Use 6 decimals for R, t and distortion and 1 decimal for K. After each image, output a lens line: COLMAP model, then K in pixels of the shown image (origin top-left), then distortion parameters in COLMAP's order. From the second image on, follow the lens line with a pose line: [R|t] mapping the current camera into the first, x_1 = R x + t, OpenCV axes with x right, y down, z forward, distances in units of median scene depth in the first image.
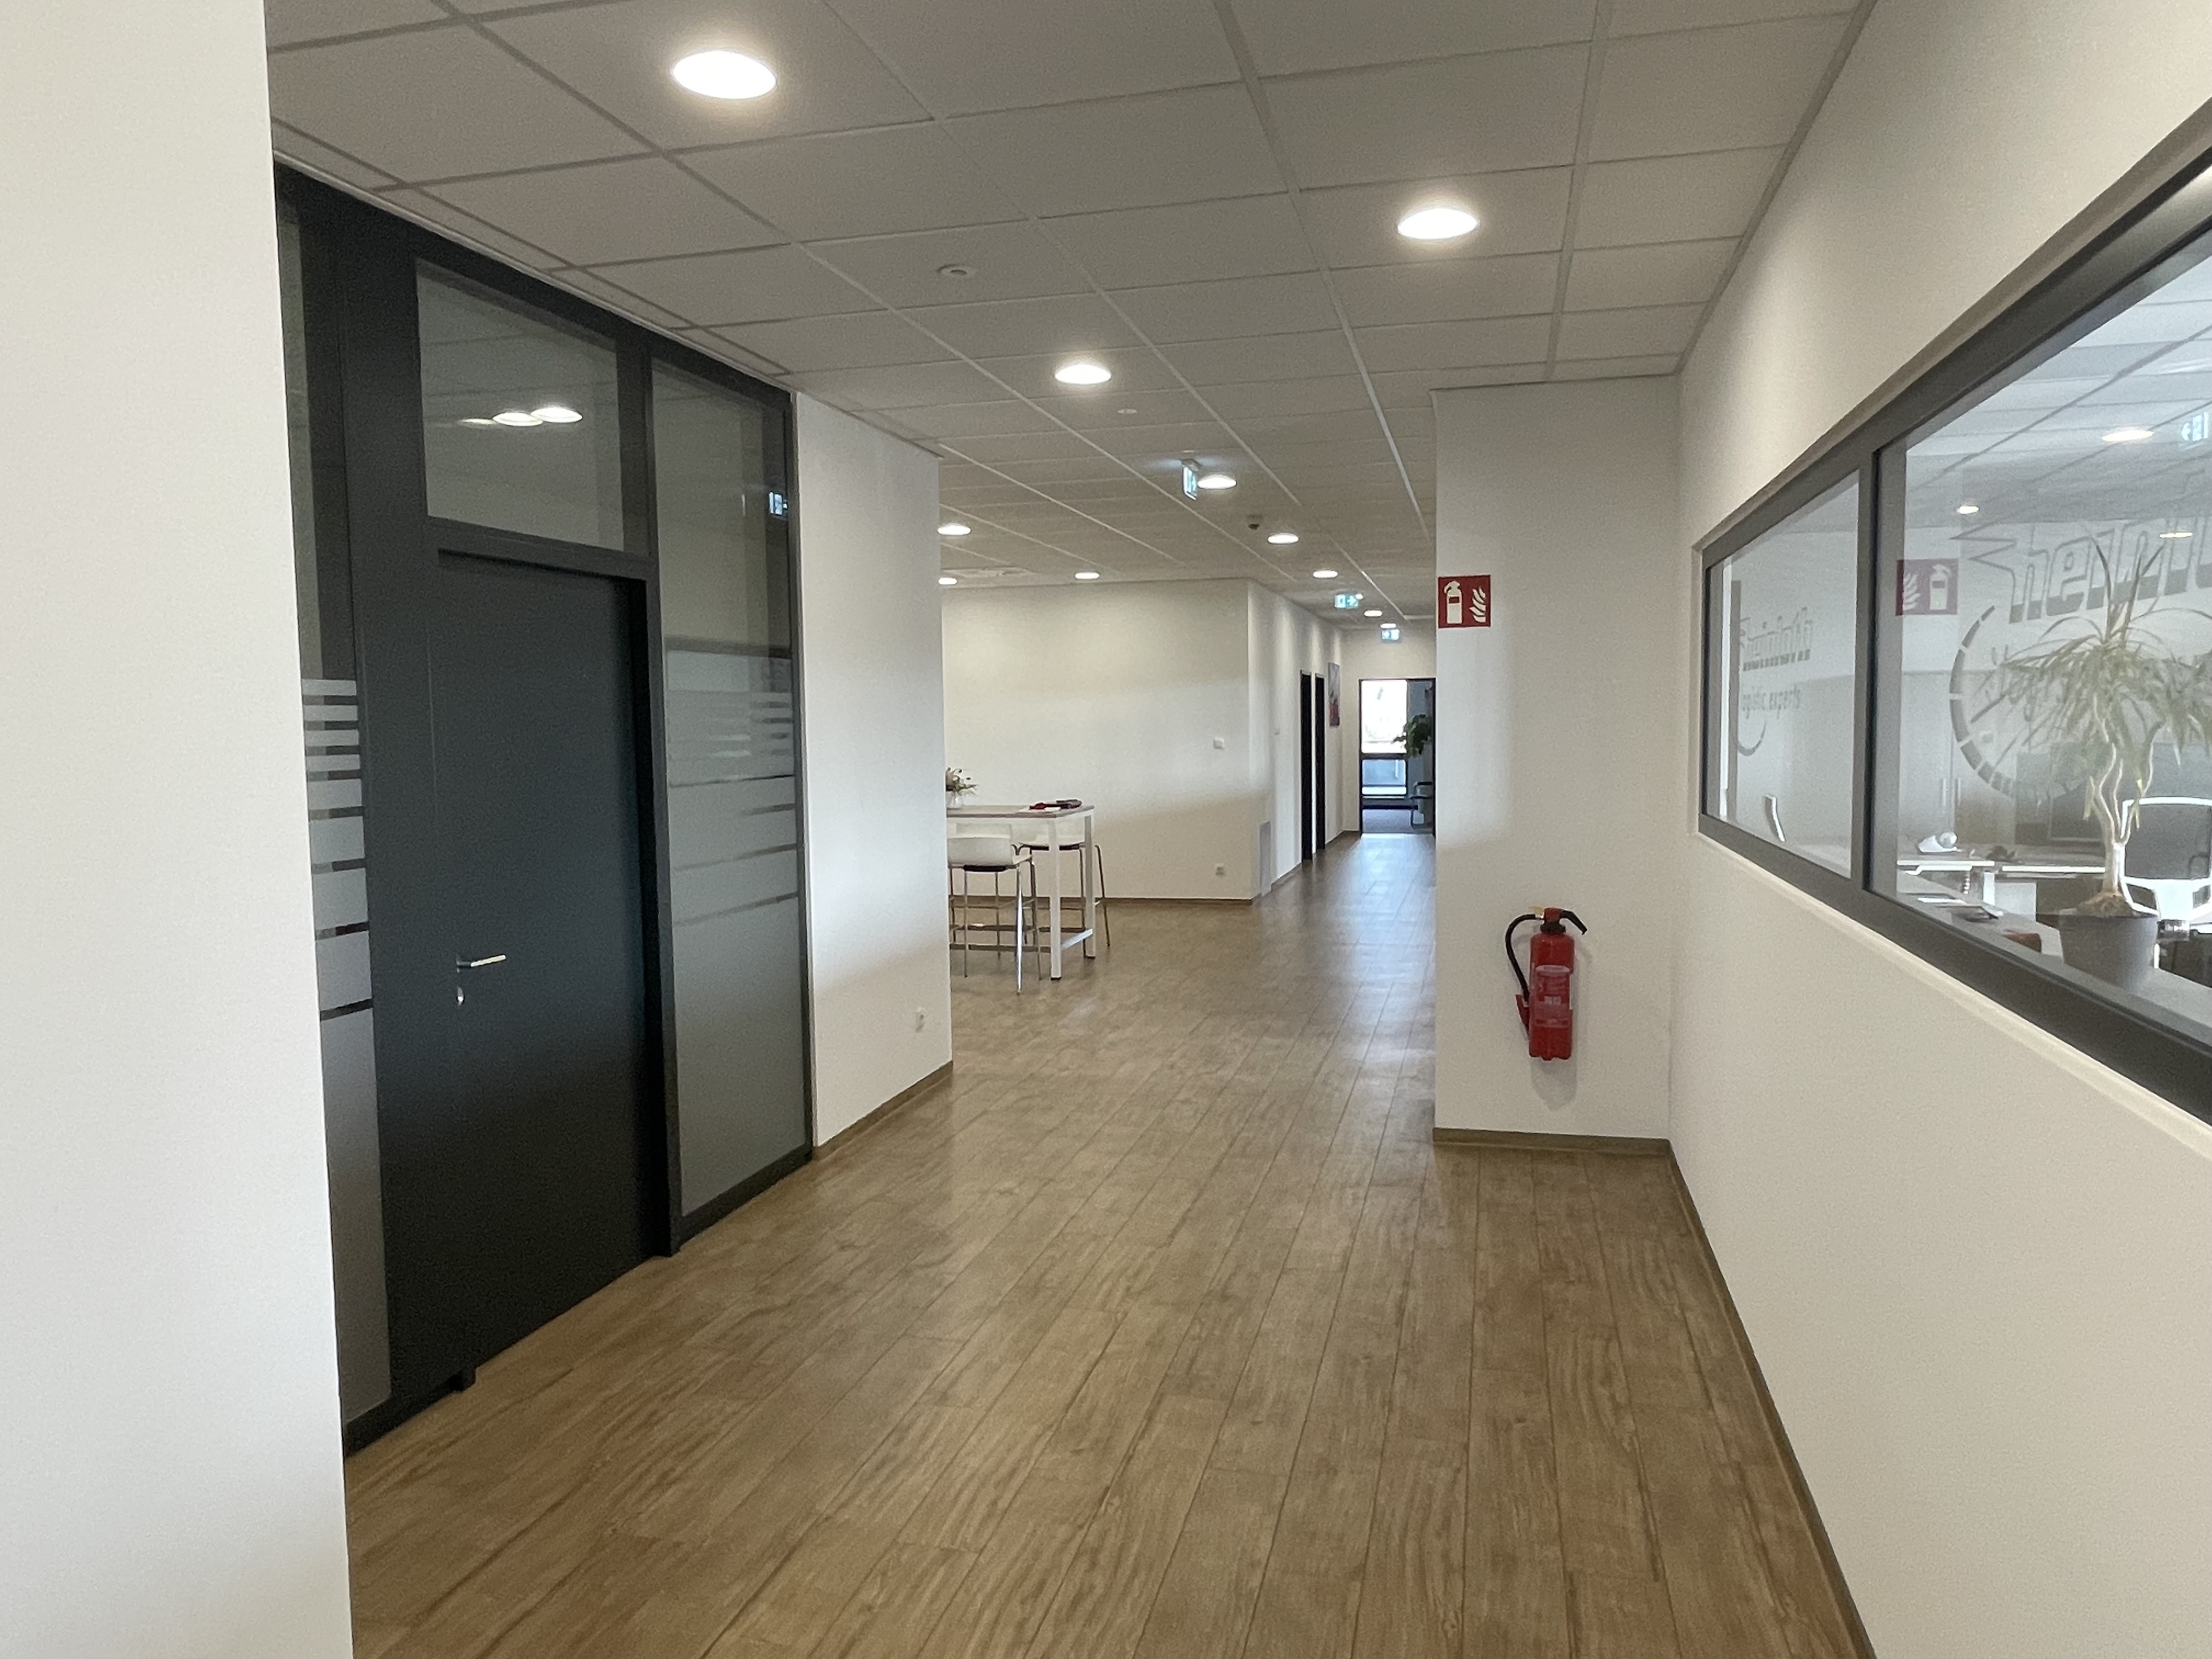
lens RADIAL K [[1482.3, 0, 1114.5], [0, 1482.3, 834.6], [0, 0, 1]] dist [-0.012233, -0.004950]
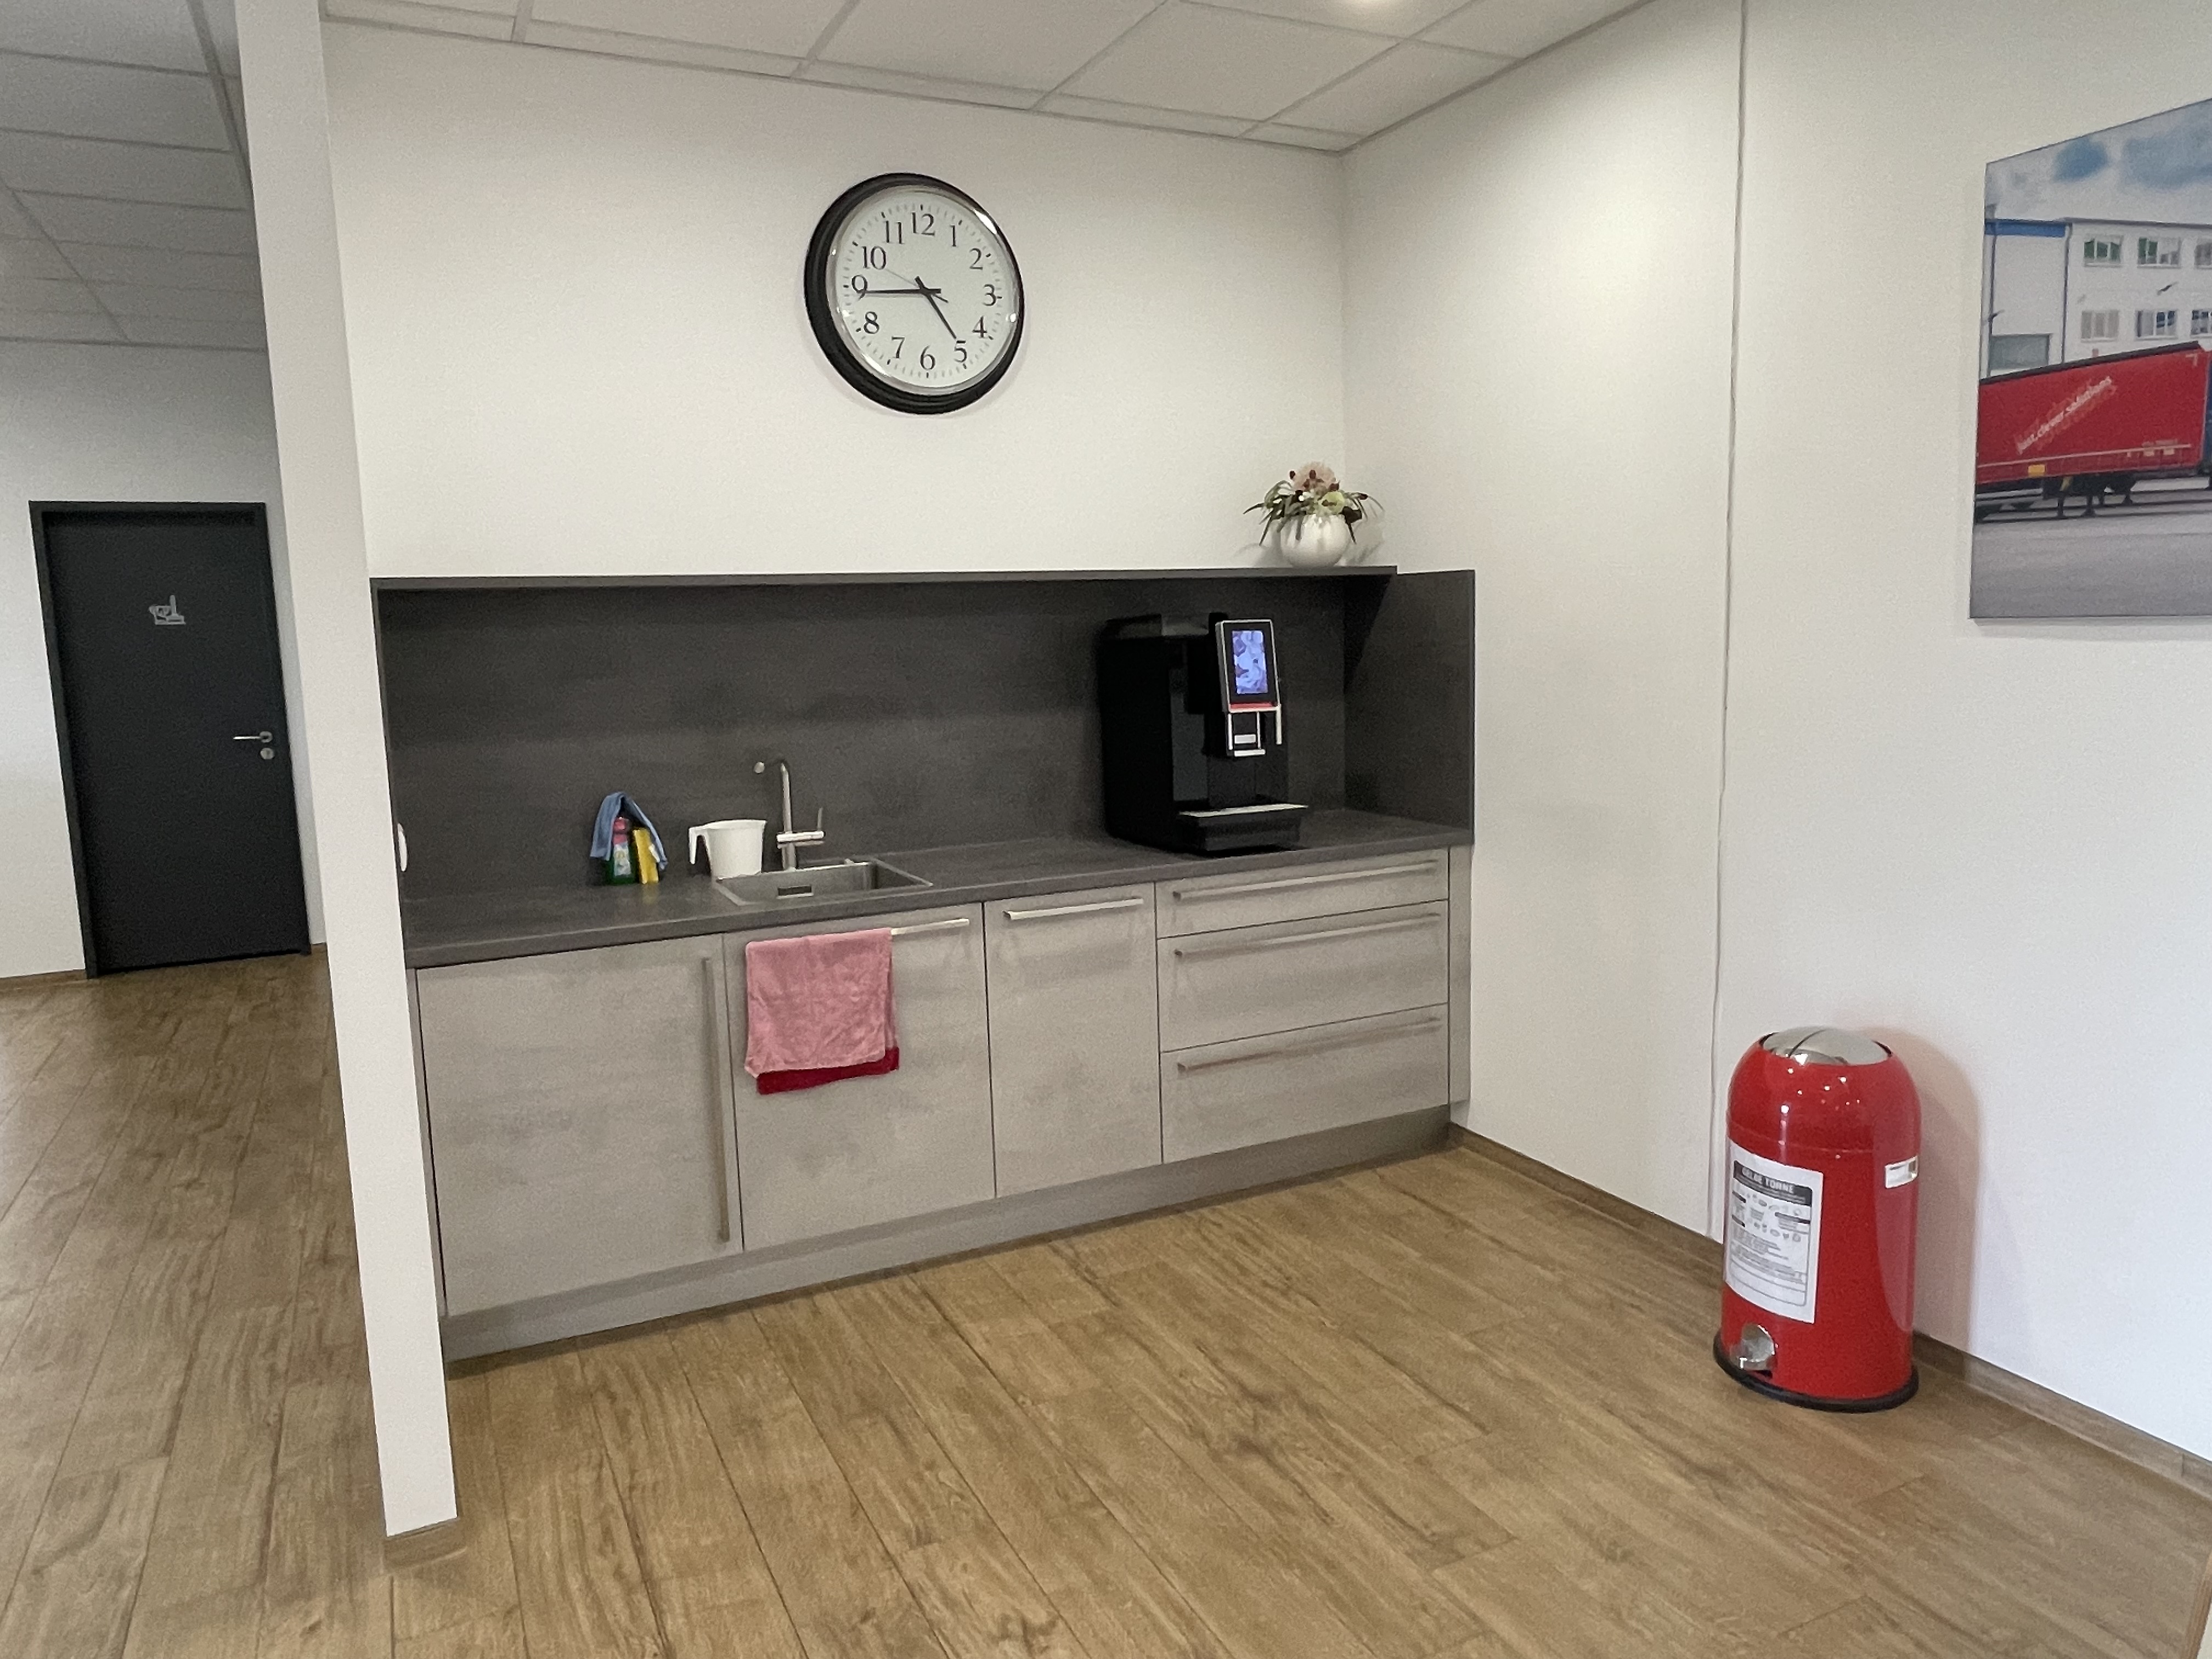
lens RADIAL K [[1482.3, 0, 1111.1], [0, 1482.3, 821.2], [0, 0, 1]] dist [-0.012233, -0.004950]
pose [[-0.754374, 0.121727, -0.645060, -0.055116], [-0.012844, 0.979732, 0.199903, -0.127804], [0.656320, 0.159087, -0.737520, 2.076268]]
